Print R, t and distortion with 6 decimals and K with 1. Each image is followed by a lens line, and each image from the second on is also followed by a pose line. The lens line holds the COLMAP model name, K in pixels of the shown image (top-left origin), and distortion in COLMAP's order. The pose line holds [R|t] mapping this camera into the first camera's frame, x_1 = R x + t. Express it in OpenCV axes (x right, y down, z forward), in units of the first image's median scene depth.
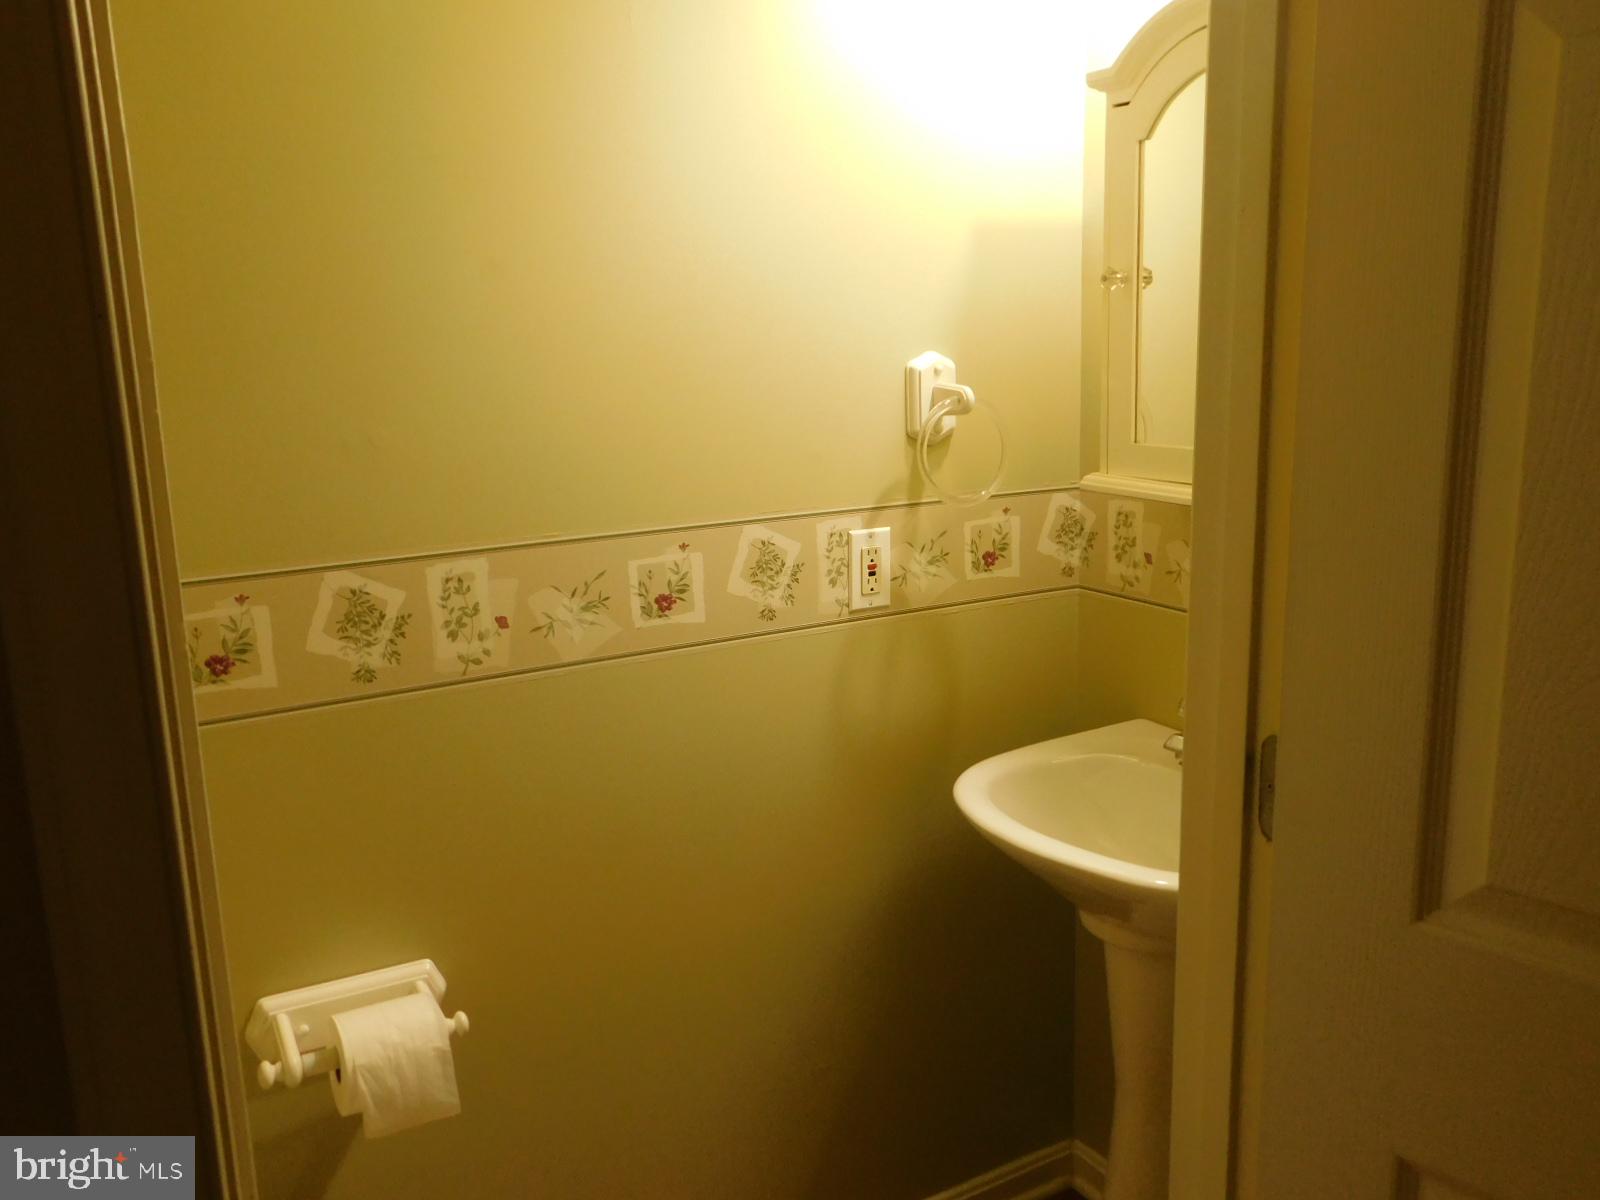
lens RADIAL K [[1307.1, 0, 800.0], [0, 1307.1, 600.0], [0, 0, 1]] dist [0.007880, 0.003249]
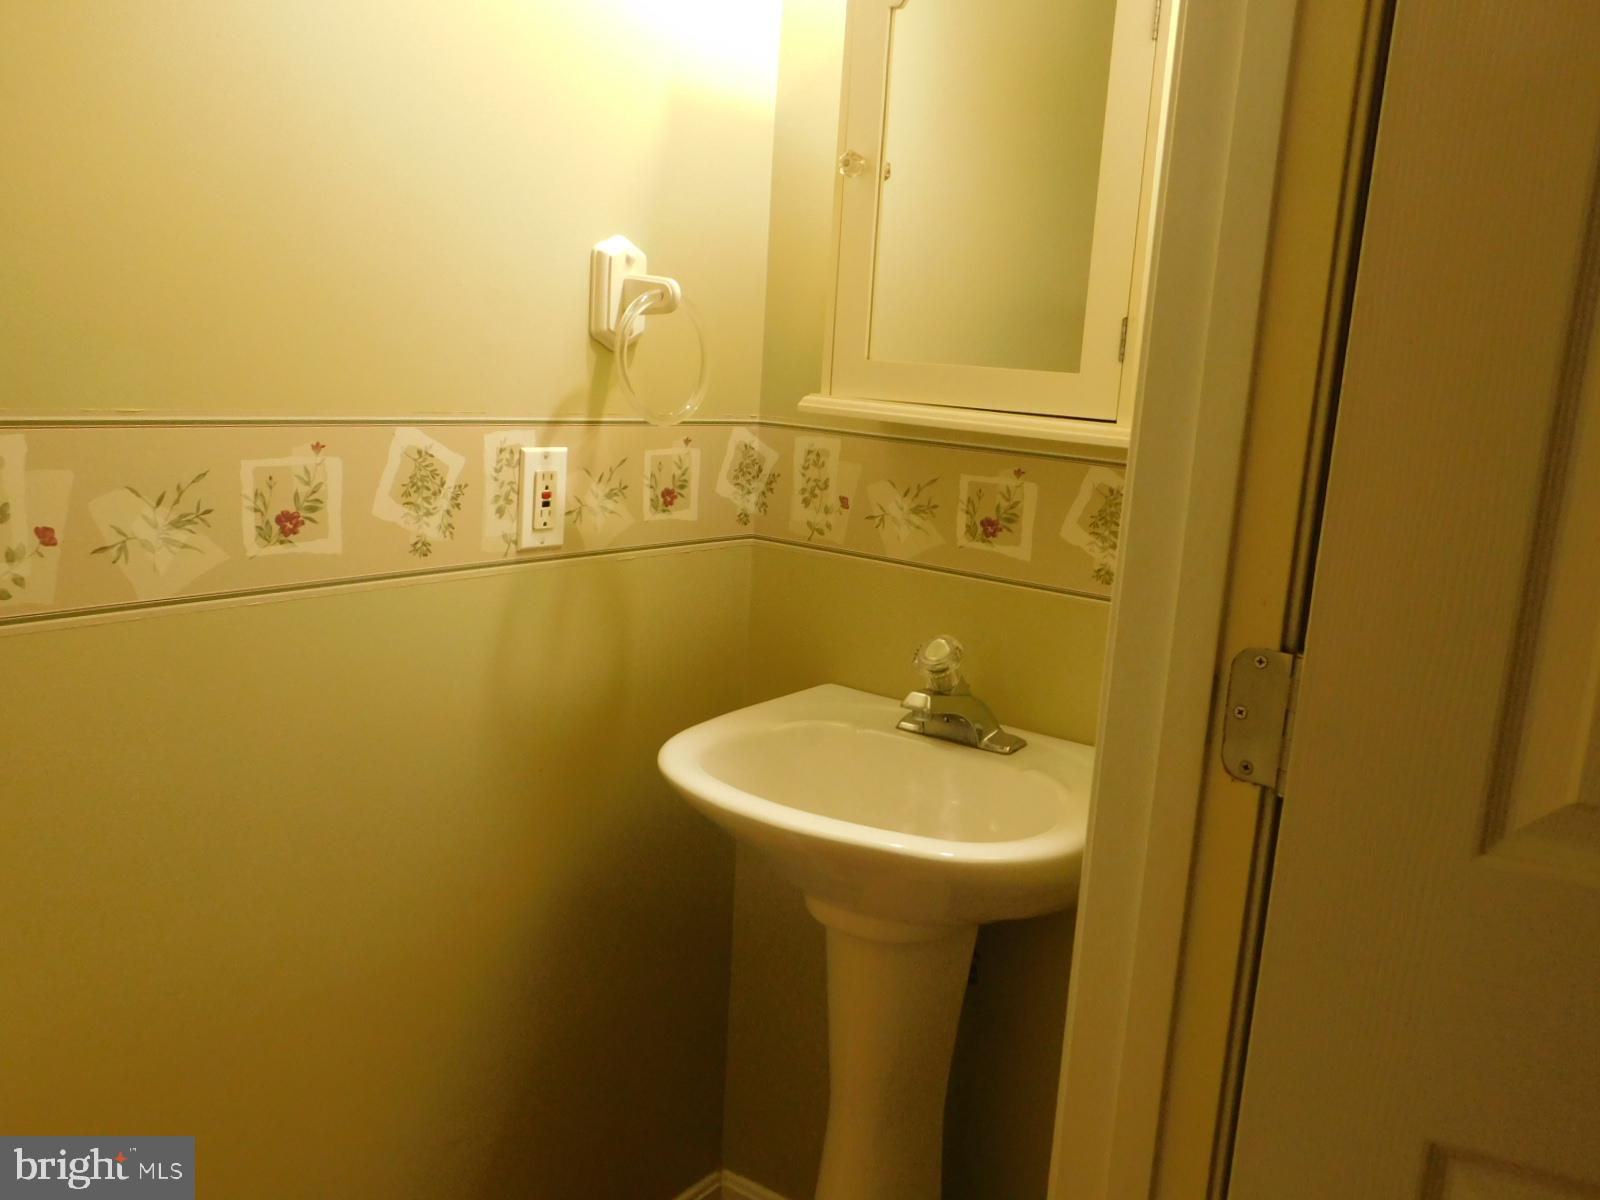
lens RADIAL K [[1307.1, 0, 800.0], [0, 1307.1, 600.0], [0, 0, 1]] dist [0.007880, 0.003249]
pose [[0.911338, 0.010175, 0.411532, -0.133733], [-0.005548, 0.999907, -0.012436, 0.048354], [-0.411621, 0.009050, 0.911310, 0.210203]]
